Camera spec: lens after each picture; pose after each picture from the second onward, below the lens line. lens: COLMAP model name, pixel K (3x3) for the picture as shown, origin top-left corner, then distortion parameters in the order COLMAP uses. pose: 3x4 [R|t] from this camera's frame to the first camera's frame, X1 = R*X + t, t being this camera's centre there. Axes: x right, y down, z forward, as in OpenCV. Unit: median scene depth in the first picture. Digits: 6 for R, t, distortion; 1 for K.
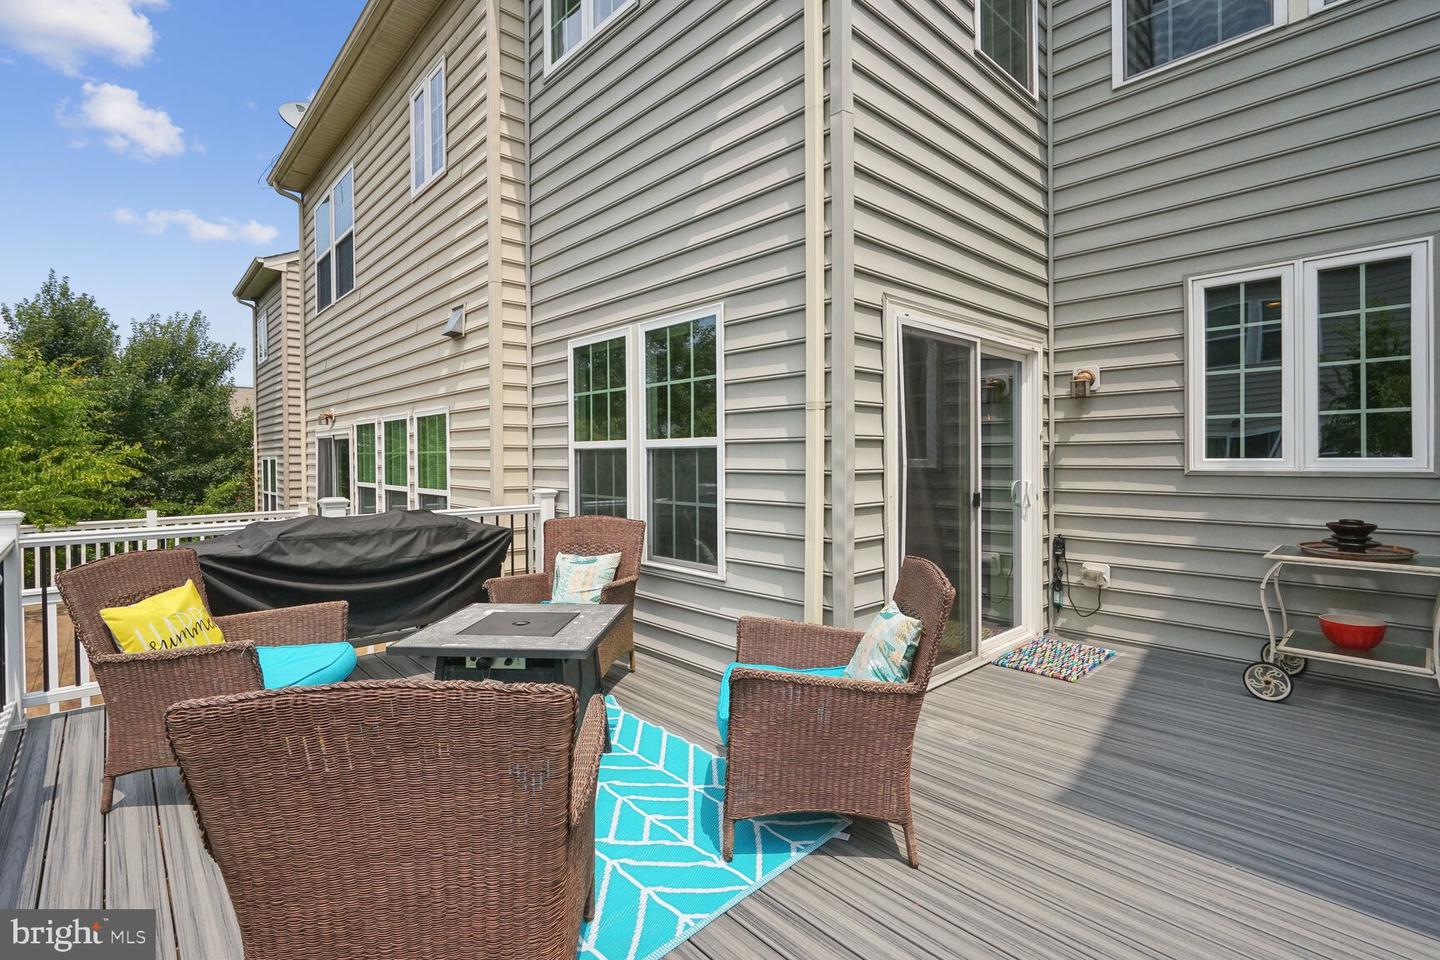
lens RADIAL K [[664.2, 0, 711.4], [0, 664.2, 474.9], [0, 0, 1]] dist [-0.003476, 0.000739]
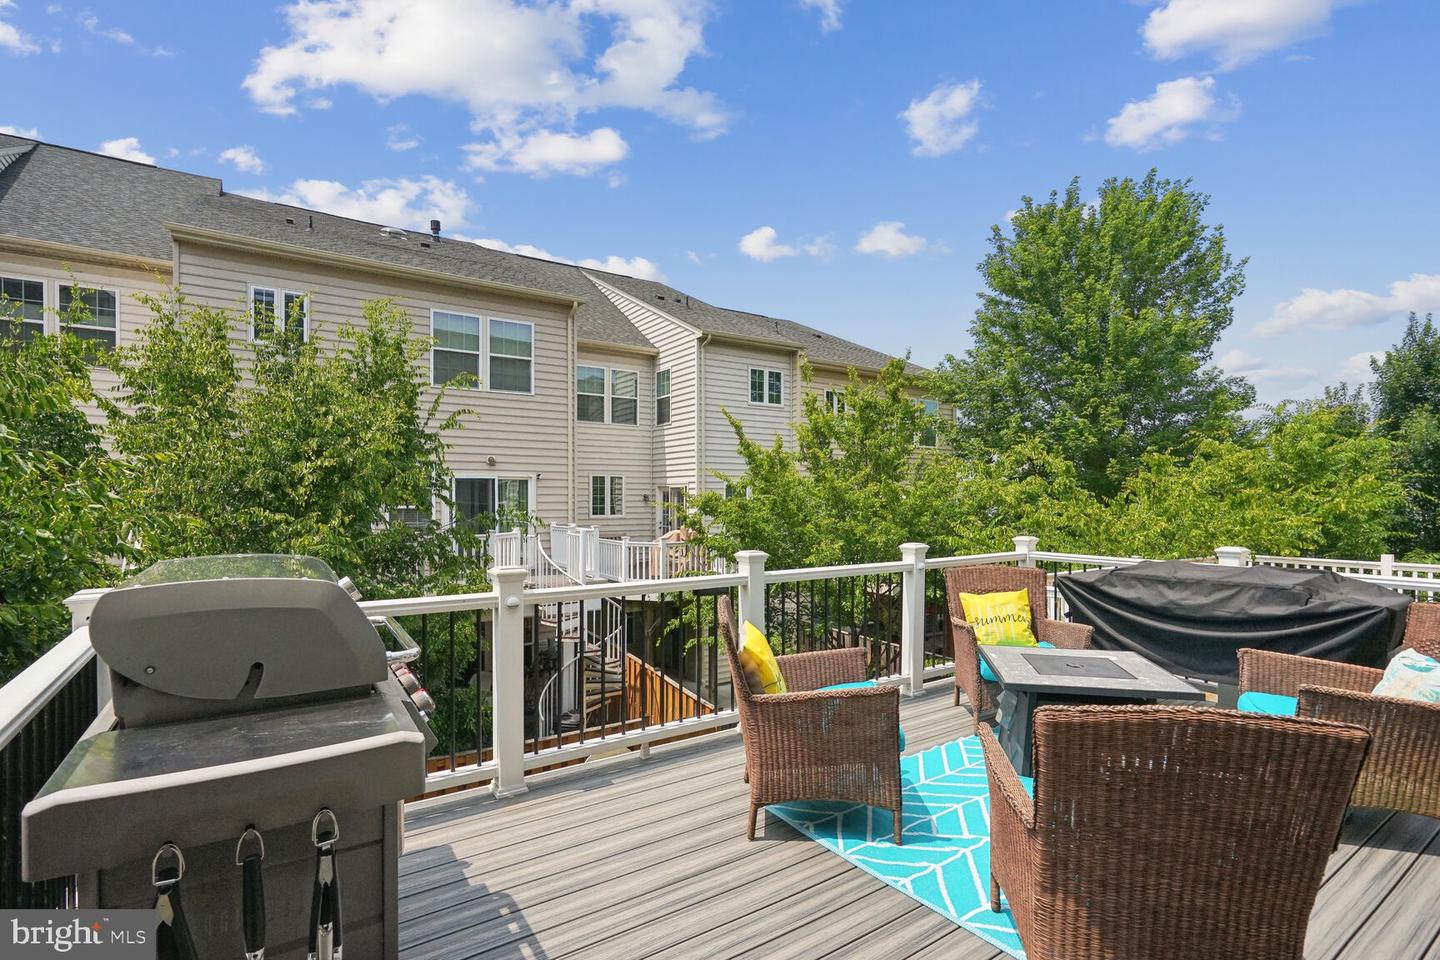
lens RADIAL K [[664.2, 0, 711.4], [0, 664.2, 474.9], [0, 0, 1]] dist [-0.003476, 0.000739]
pose [[-0.151642, -0.024857, -0.988123, 0.671014], [-0.028622, 0.999375, -0.020748, -0.039543], [0.988021, 0.025136, -0.152258, 0.415575]]
